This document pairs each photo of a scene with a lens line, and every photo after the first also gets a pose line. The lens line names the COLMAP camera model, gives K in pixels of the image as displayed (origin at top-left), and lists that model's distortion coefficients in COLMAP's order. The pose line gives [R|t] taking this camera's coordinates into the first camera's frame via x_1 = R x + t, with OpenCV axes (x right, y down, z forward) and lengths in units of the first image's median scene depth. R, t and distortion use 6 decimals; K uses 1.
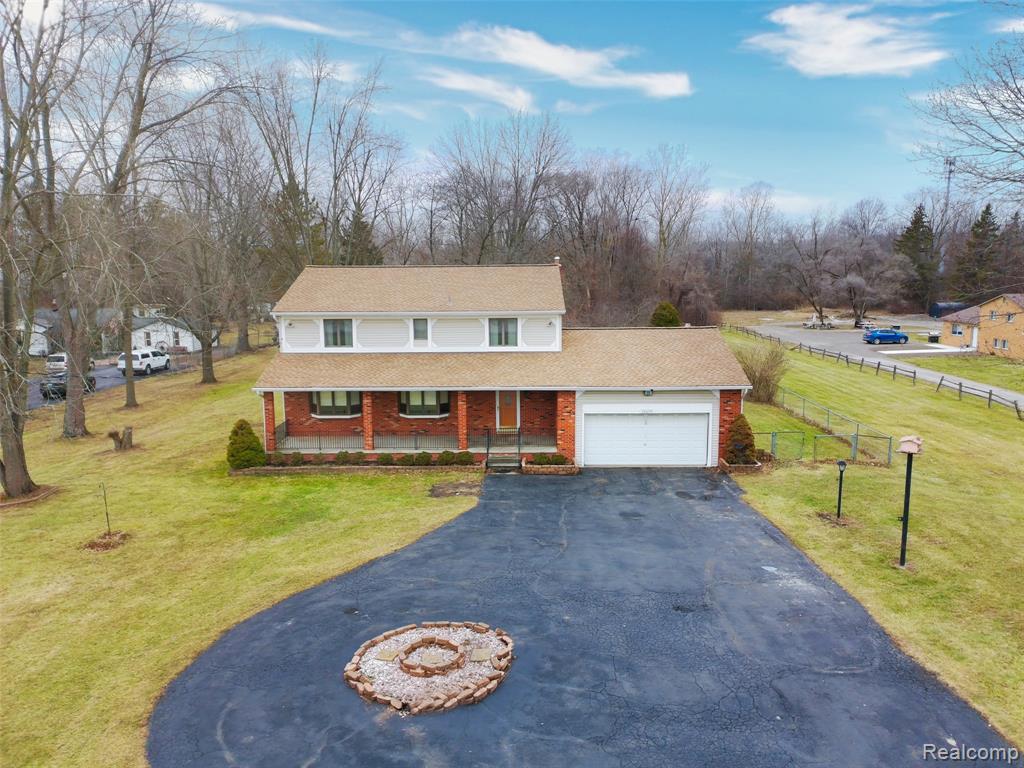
lens RADIAL K [[751.0, 0, 512.0], [0, 751.0, 384.0], [0, 0, 1]] dist [0.070809, -0.064806]
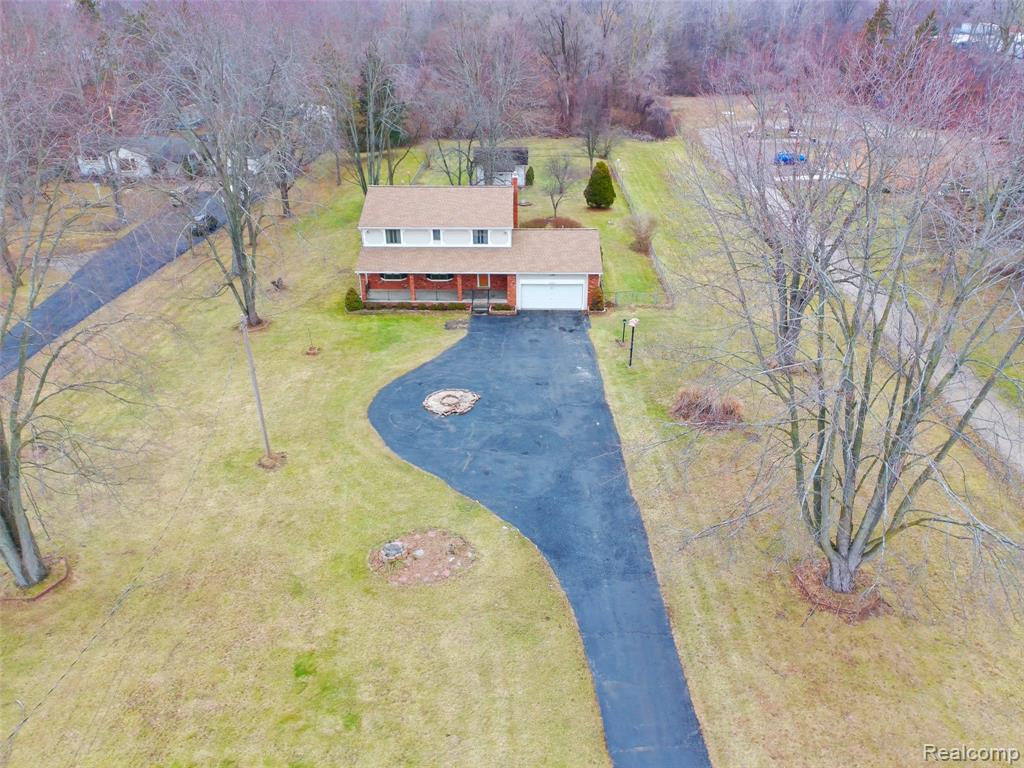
lens RADIAL K [[751.0, 0, 512.0], [0, 751.0, 384.0], [0, 0, 1]] dist [0.070809, -0.064806]
pose [[0.999979, 0.005943, -0.002759, 0.081479], [-0.004674, 0.942104, 0.335288, -0.386427], [0.004592, -0.335268, 0.942112, -0.985589]]
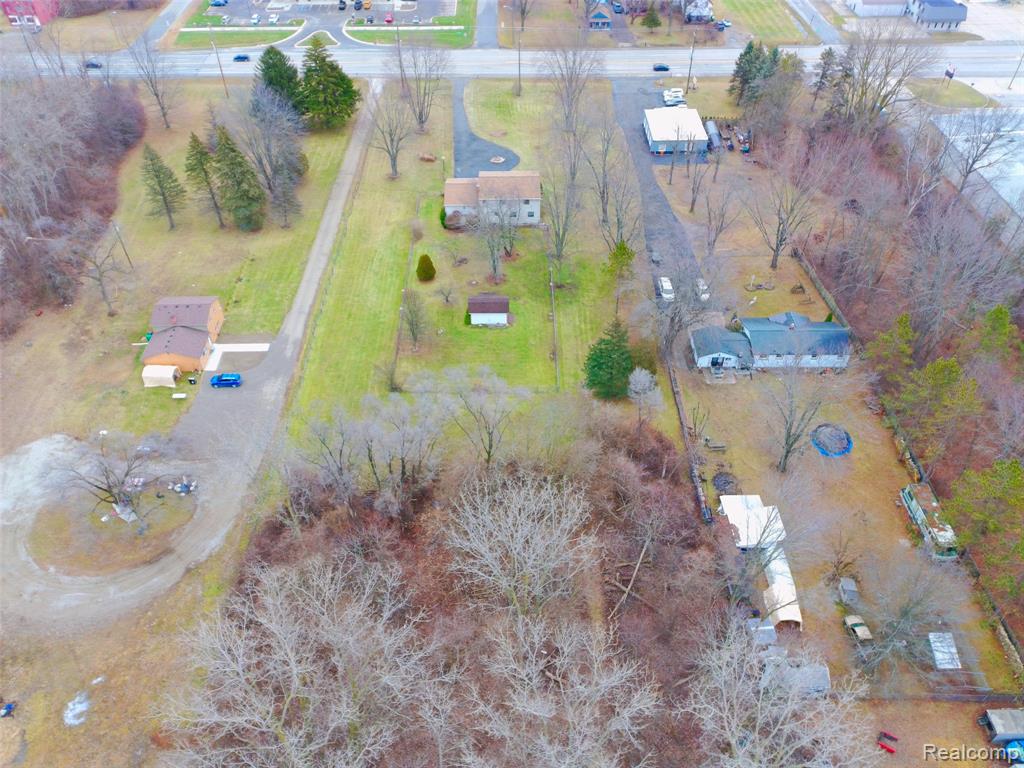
lens RADIAL K [[751.0, 0, 512.0], [0, 751.0, 384.0], [0, 0, 1]] dist [0.070809, -0.064806]
pose [[-0.999590, 0.026298, -0.011295, -0.053980], [0.007124, 0.610820, 0.791737, -3.386328], [0.027720, 0.791333, -0.610757, 5.478819]]
